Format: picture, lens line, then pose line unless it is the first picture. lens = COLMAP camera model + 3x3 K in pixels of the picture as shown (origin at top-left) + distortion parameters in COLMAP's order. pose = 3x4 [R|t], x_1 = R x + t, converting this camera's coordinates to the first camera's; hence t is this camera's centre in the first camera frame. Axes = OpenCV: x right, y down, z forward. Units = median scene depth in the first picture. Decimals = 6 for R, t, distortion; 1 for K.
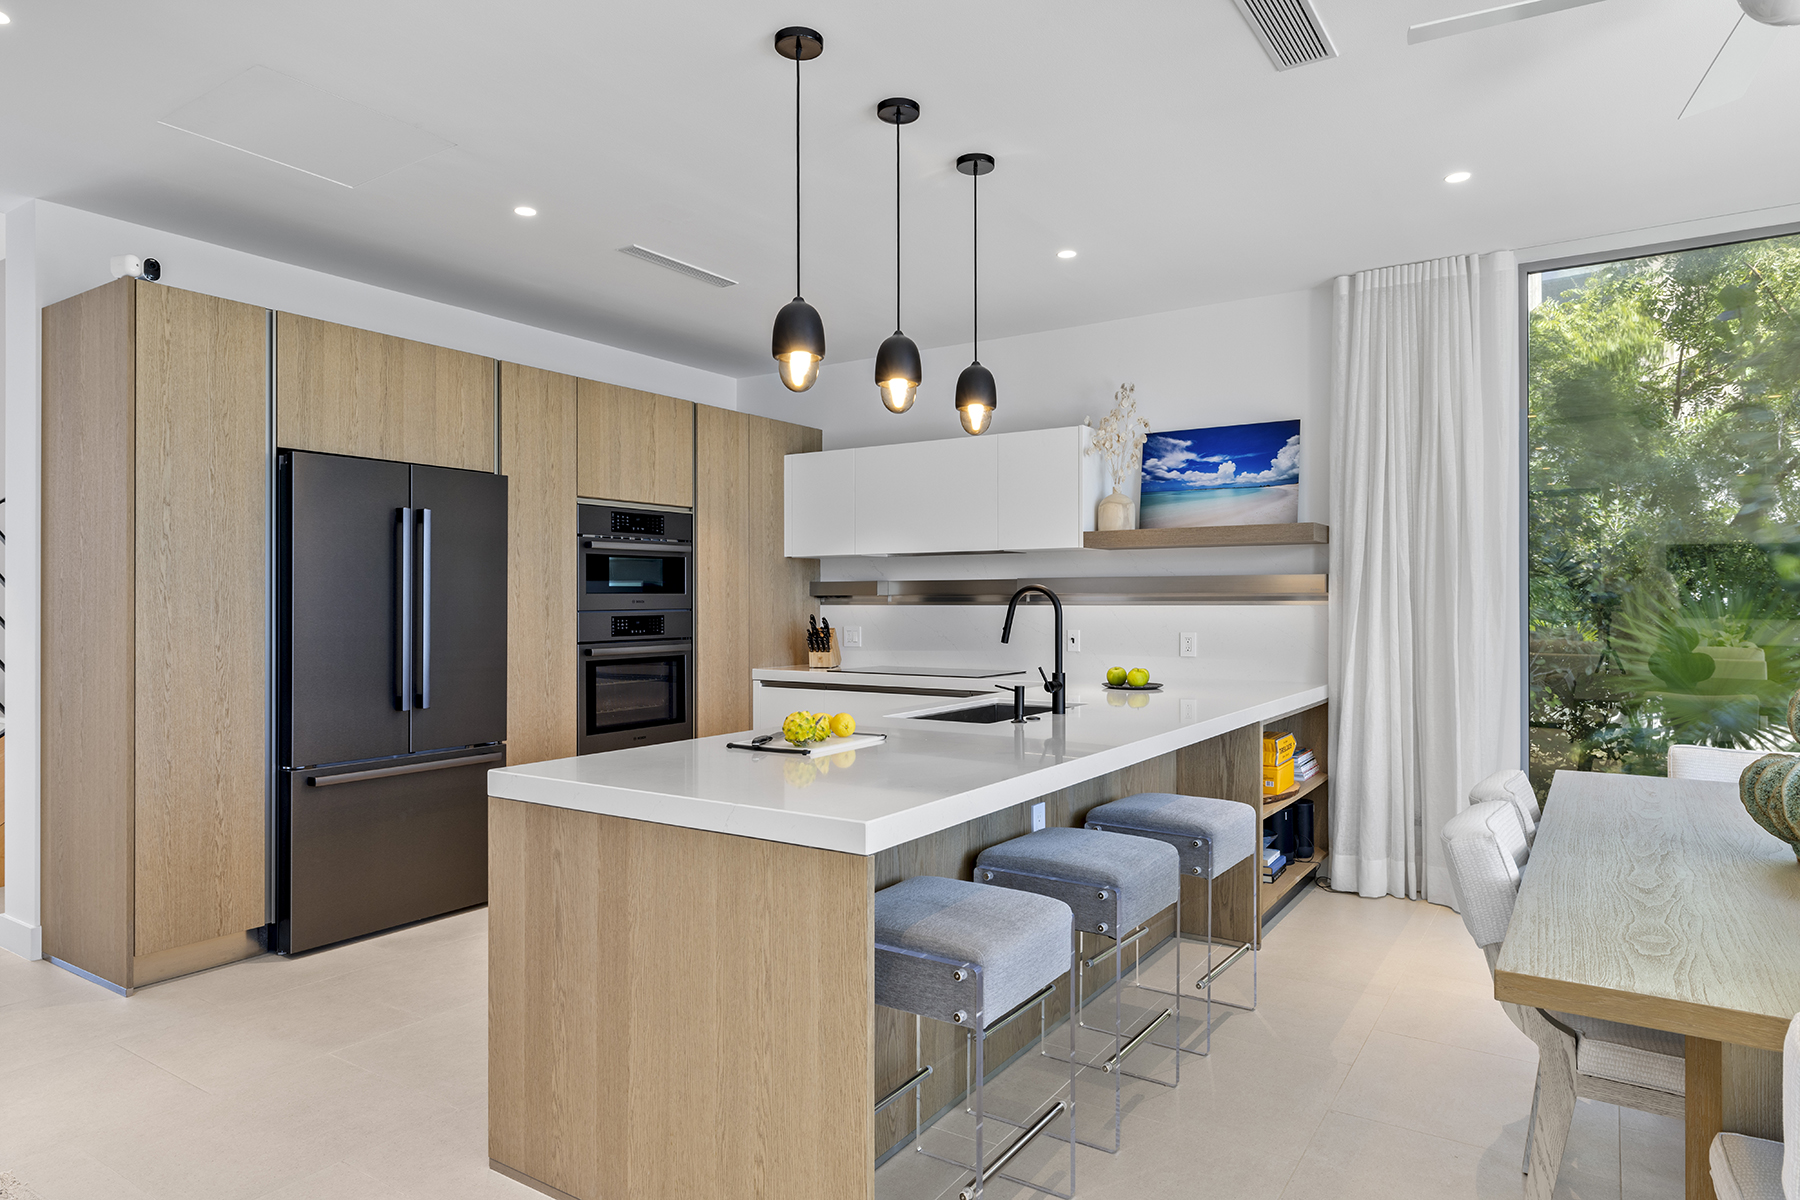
lens RADIAL K [[1085.1, 0, 900.0], [0, 1085.1, 600.0], [0, 0, 1]] dist [0.004642, 0.000185]
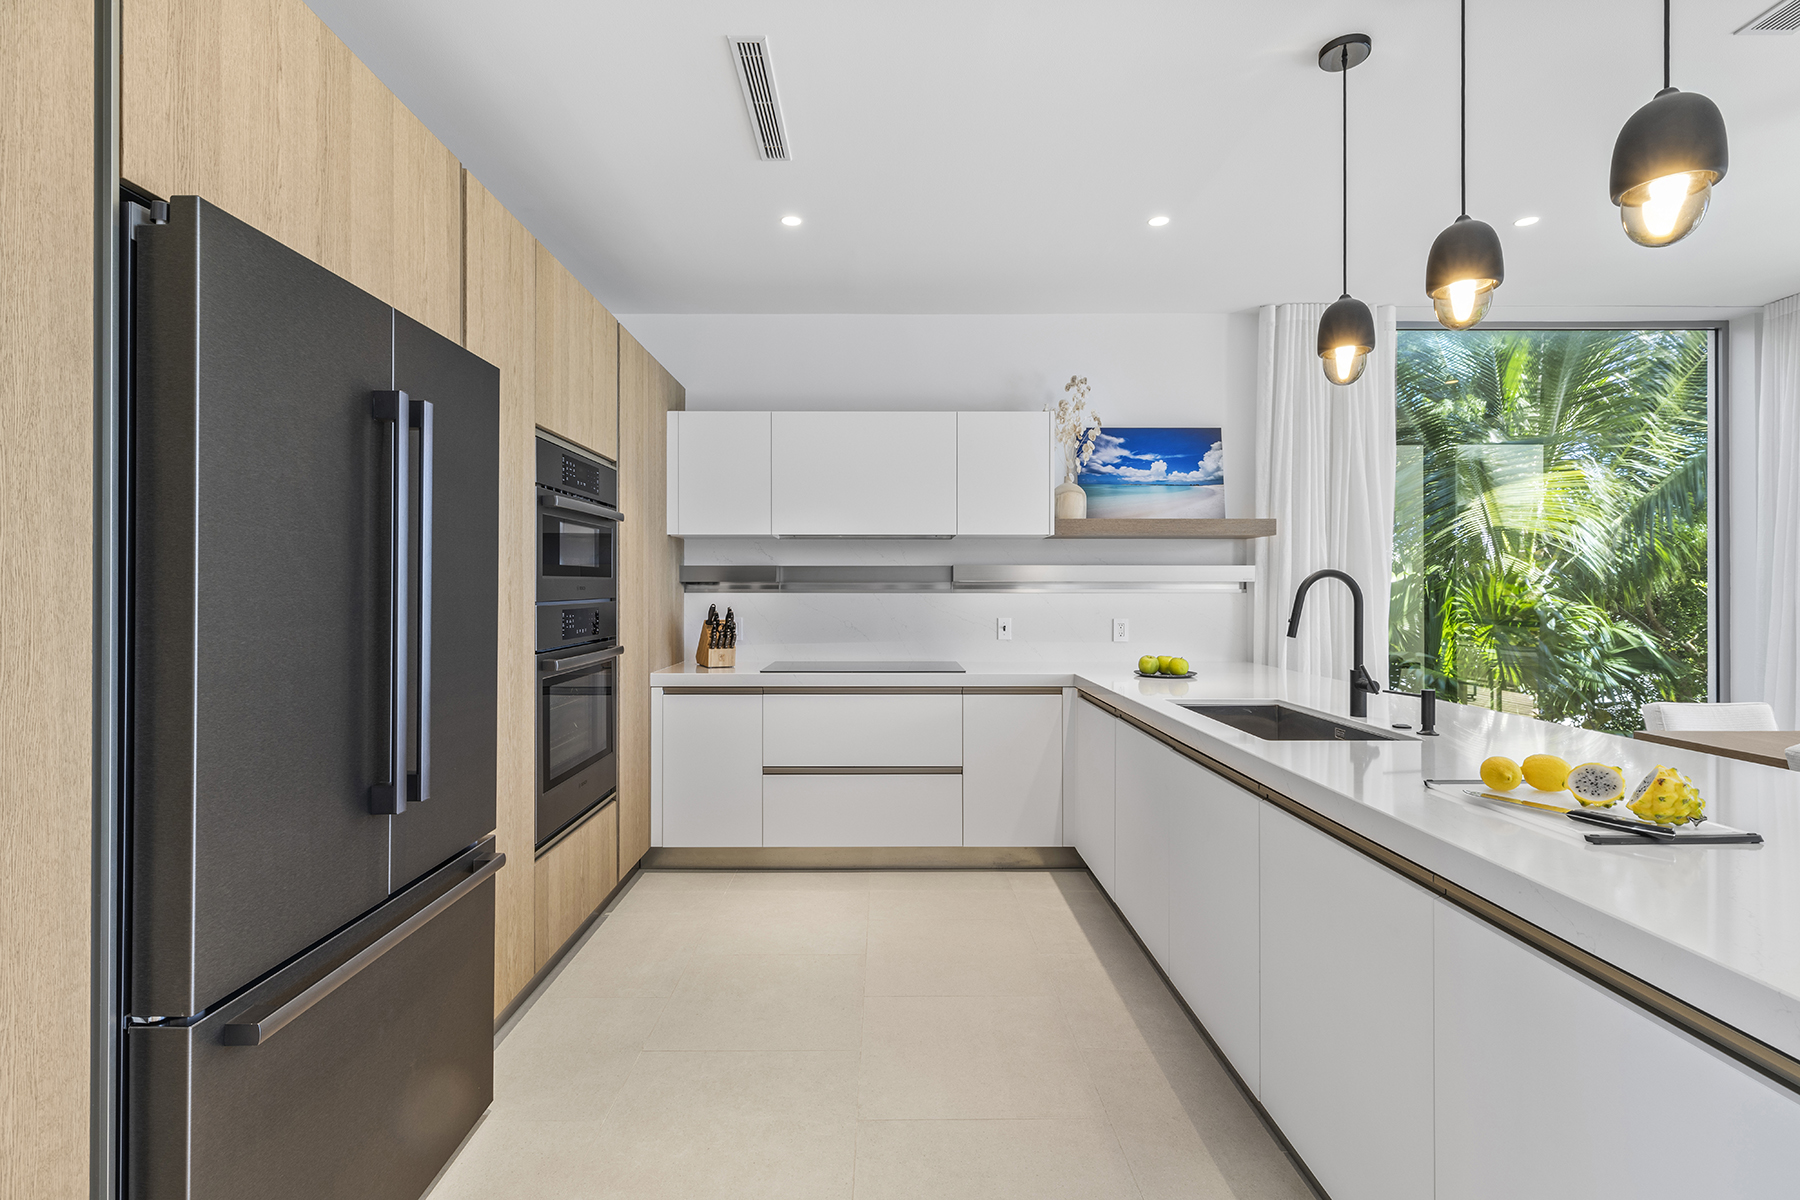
lens RADIAL K [[838.4, 0, 895.7], [0, 838.4, 585.4], [0, 0, 1]] dist [0.000510, 0.000710]
pose [[0.829007, 0.004754, 0.559218, -0.381574], [-0.001806, 0.999981, -0.005825, 0.002655], [-0.559235, 0.003819, 0.829000, 0.450958]]
